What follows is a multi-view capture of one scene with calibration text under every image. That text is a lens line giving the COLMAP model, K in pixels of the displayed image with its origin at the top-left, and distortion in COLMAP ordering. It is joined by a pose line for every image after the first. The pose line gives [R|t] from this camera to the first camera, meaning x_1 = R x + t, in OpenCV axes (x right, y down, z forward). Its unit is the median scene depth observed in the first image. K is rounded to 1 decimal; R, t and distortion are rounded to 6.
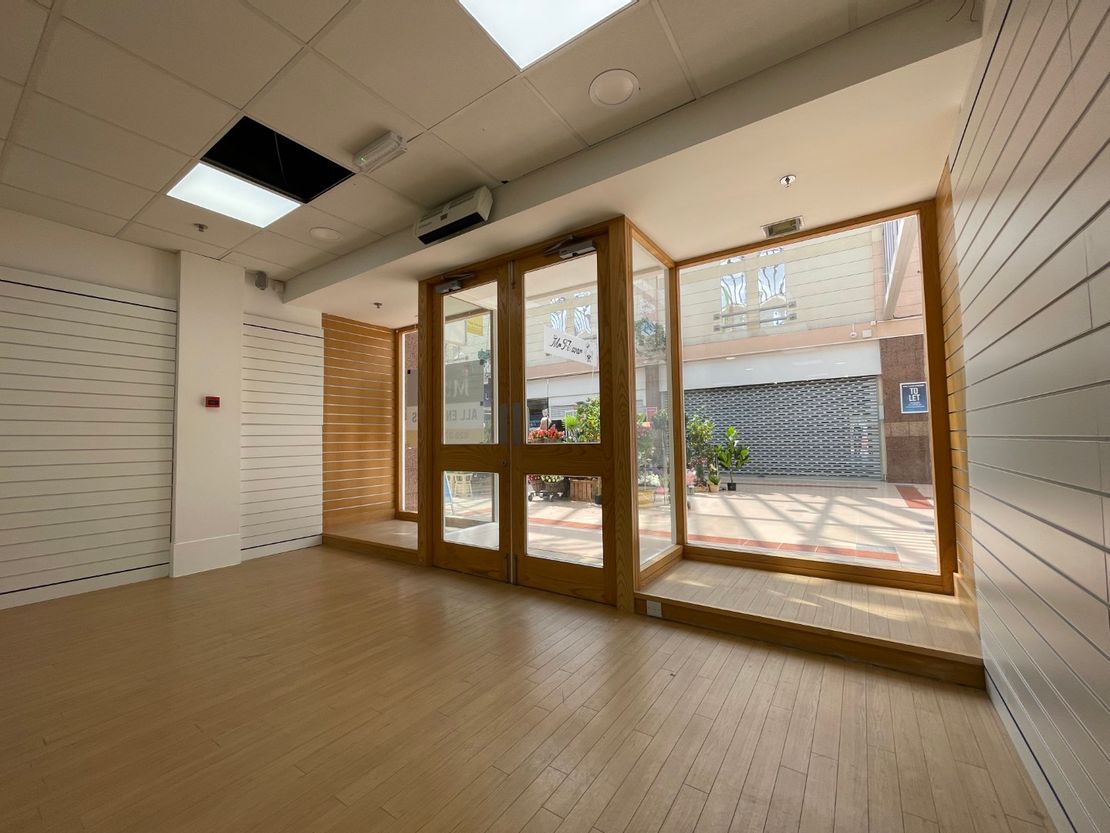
lens RADIAL K [[445.4, 0, 554.1], [0, 445.4, 417.2], [0, 0, 1]] dist [0.000312, 0.000009]
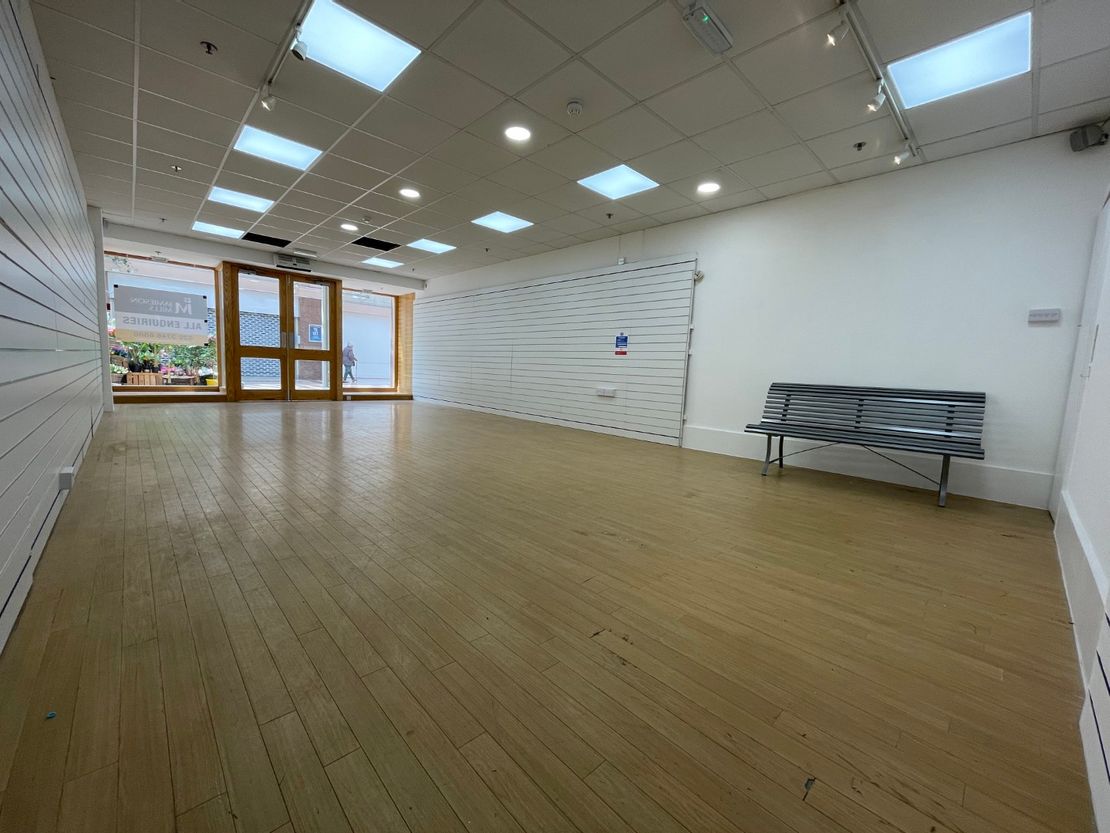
lens RADIAL K [[445.4, 0, 554.1], [0, 445.4, 417.1], [0, 0, 1]] dist [0.000312, 0.000009]
pose [[0.211655, -0.079042, 0.974143, -2.171731], [-0.106239, 0.988957, 0.103327, 0.020786], [-0.971553, -0.125362, 0.200921, -1.011744]]
